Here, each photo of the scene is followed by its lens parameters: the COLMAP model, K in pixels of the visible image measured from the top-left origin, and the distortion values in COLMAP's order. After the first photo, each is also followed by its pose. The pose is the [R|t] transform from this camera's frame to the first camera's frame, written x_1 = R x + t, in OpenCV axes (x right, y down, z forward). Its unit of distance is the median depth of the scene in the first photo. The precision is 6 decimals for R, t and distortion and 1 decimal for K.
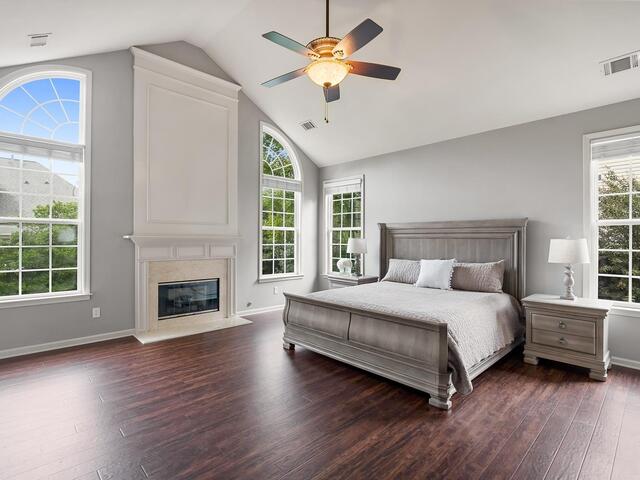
lens RADIAL K [[325.6, 0, 320.9], [0, 325.6, 238.6], [0, 0, 1]] dist [-0.009158, -0.000128]
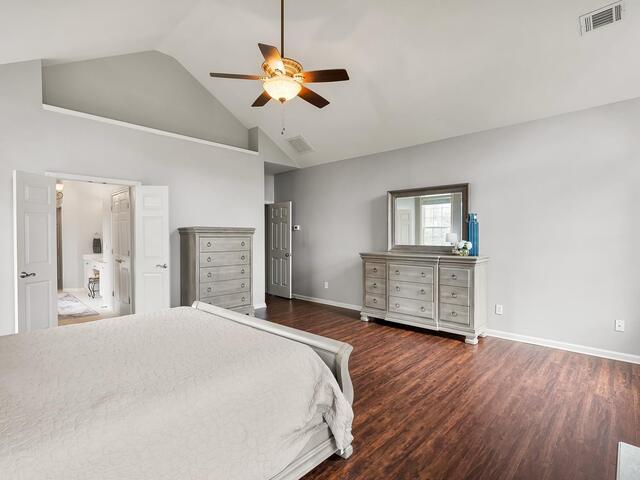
lens RADIAL K [[325.6, 0, 320.7], [0, 325.6, 239.9], [0, 0, 1]] dist [-0.009158, -0.000128]
pose [[-0.999007, -0.004205, -0.044355, -0.046196], [-0.004546, 0.999961, 0.007589, -0.004491], [0.044322, 0.007783, -0.998987, 1.609868]]
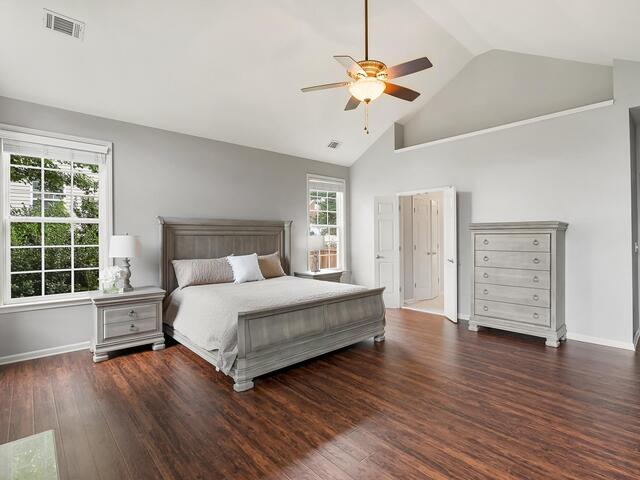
lens RADIAL K [[325.6, 0, 321.8], [0, 325.6, 238.5], [0, 0, 1]] dist [-0.009158, -0.000128]
pose [[0.031478, -0.012229, 0.999430, -0.858159], [0.002649, 0.999923, 0.012151, -0.003981], [-0.999501, 0.002265, 0.031508, 0.857514]]
